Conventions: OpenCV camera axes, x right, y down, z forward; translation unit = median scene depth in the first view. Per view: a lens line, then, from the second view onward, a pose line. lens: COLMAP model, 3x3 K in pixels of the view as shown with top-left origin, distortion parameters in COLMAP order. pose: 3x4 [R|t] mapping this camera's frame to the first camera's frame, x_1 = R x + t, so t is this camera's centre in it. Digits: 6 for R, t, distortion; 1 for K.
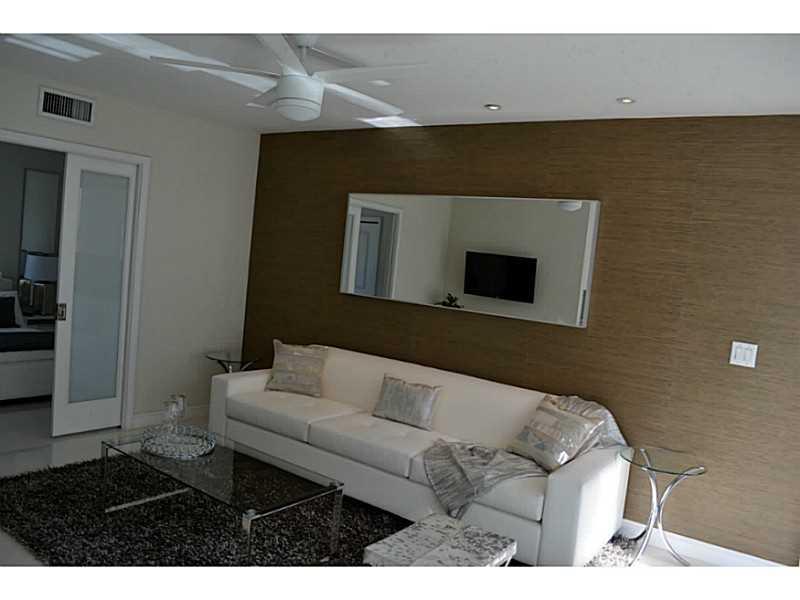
lens RADIAL K [[643.0, 0, 395.3], [0, 643.0, 298.1], [0, 0, 1]] dist [-0.069354, -0.001503]
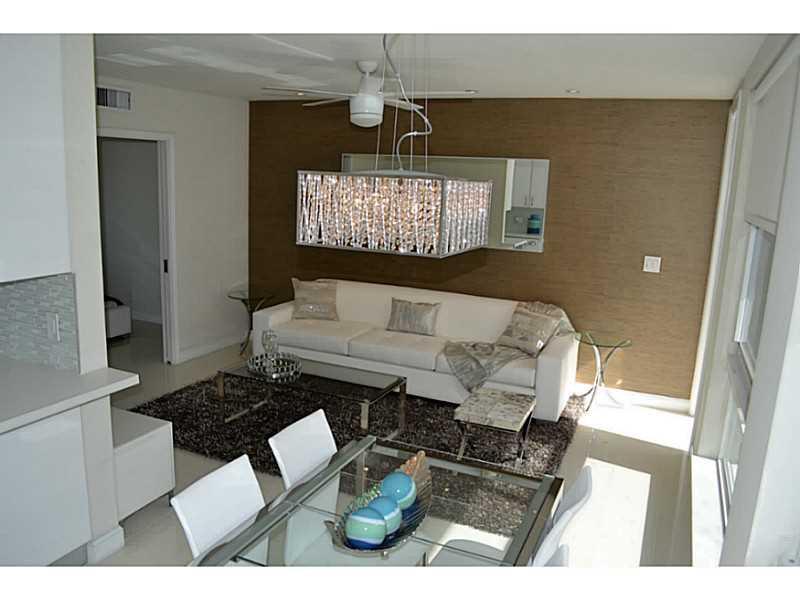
lens RADIAL K [[643.0, 0, 400.1], [0, 643.0, 302.3], [0, 0, 1]] dist [-0.069354, -0.001503]
pose [[0.977869, -0.096451, 0.185658, -0.293037], [0.068434, 0.986038, 0.151810, -0.083949], [-0.197708, -0.135745, 0.970817, -0.327029]]
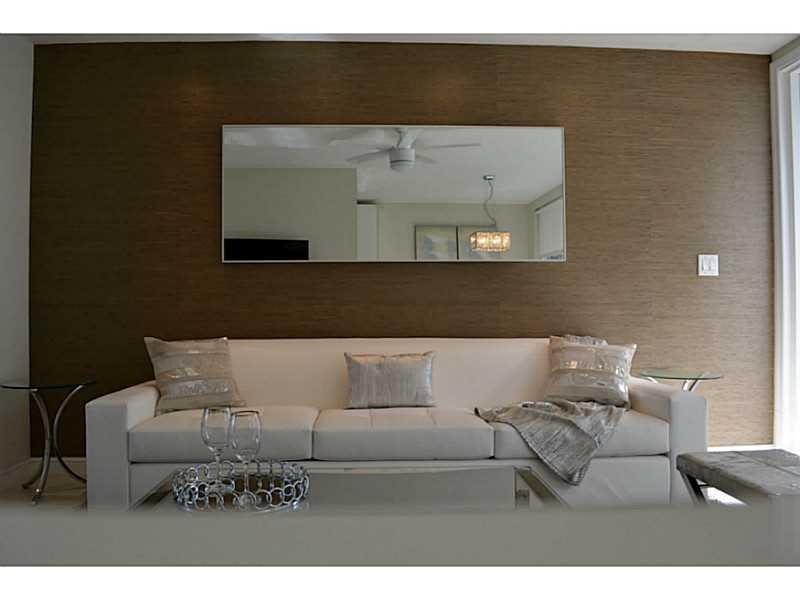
lens RADIAL K [[643.0, 0, 400.1], [0, 643.0, 299.4], [0, 0, 1]] dist [-0.069354, -0.001503]
pose [[0.779554, -0.097793, 0.618654, -0.512934], [0.122869, 0.992421, 0.002050, 0.074479], [-0.614165, 0.074415, 0.785661, 0.435400]]
